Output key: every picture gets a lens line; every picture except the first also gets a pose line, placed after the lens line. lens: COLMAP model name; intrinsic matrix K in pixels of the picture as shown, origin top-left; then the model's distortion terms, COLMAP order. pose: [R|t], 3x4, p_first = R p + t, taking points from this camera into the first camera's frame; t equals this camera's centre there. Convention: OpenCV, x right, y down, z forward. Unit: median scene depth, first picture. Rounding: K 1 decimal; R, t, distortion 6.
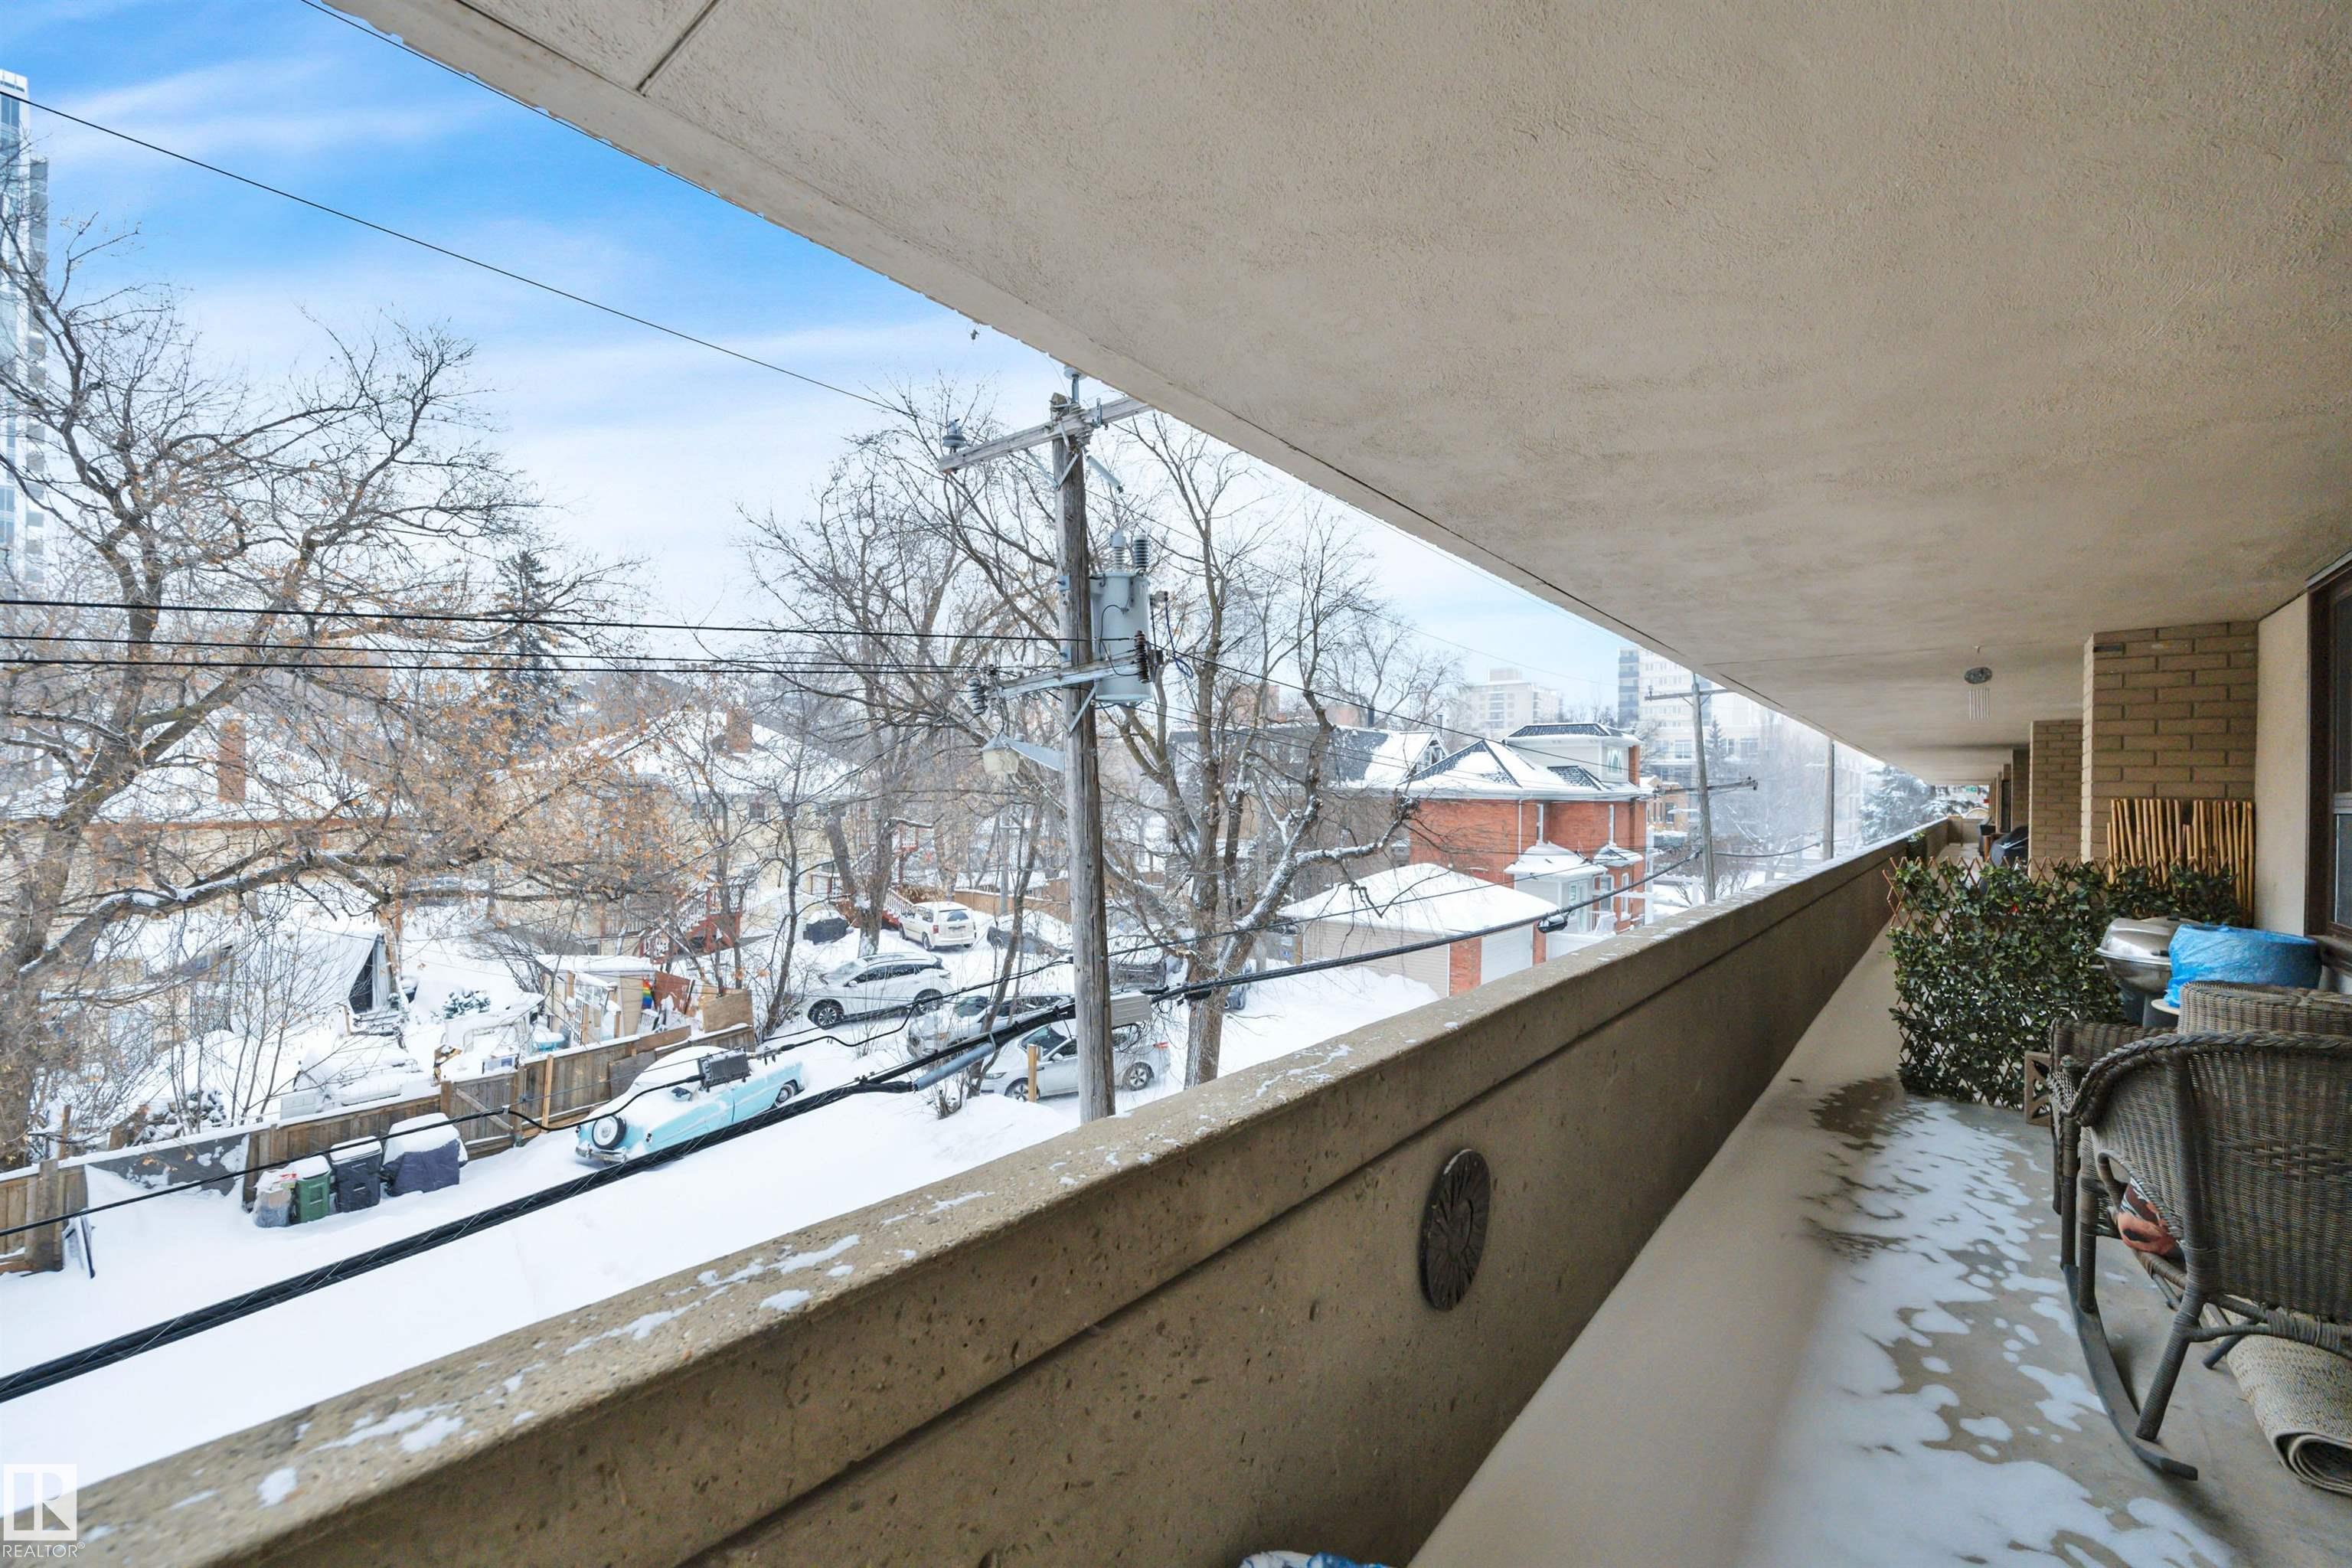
lens RADIAL K [[986.0, 0, 1174.1], [0, 986.0, 794.3], [0, 0, 1]] dist [0.002669, 0.000186]
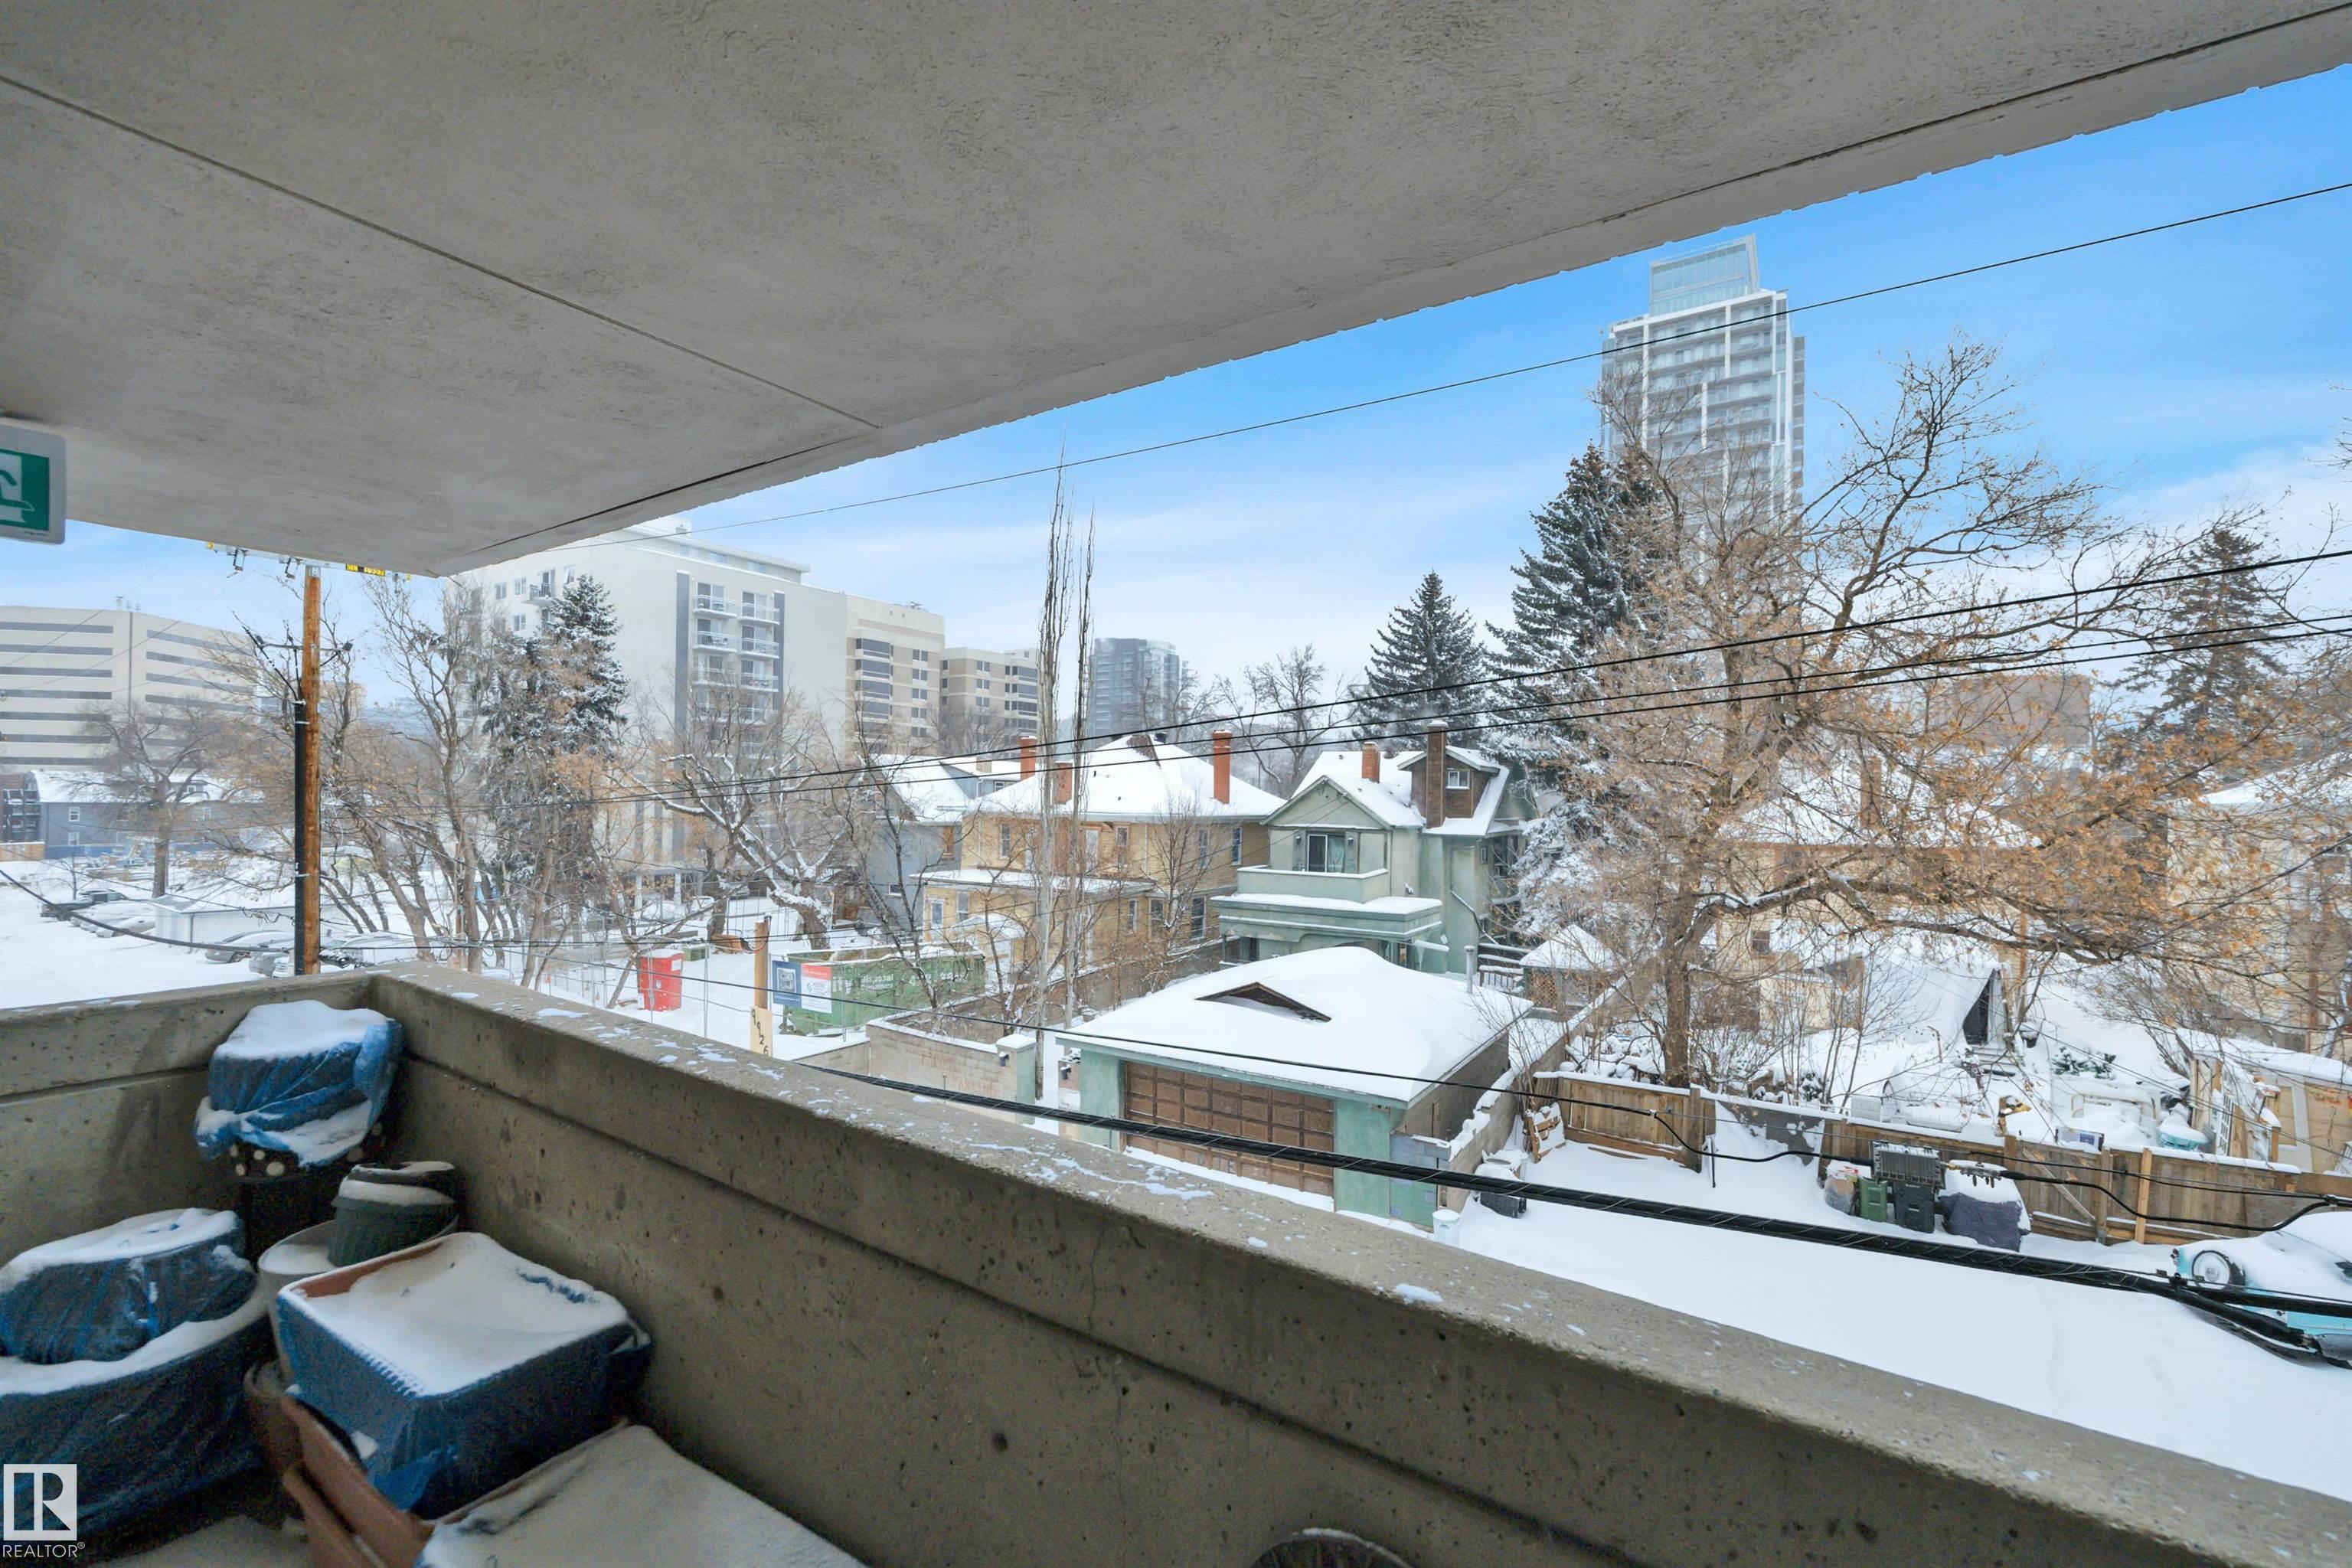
lens RADIAL K [[986.0, 0, 1174.1], [0, 986.0, 794.3], [0, 0, 1]] dist [0.002669, 0.000186]
pose [[0.098968, -0.007949, -0.995059, 0.115832], [-0.023515, 0.999670, -0.010325, -0.002081], [0.994813, 0.024420, 0.098749, 0.122425]]
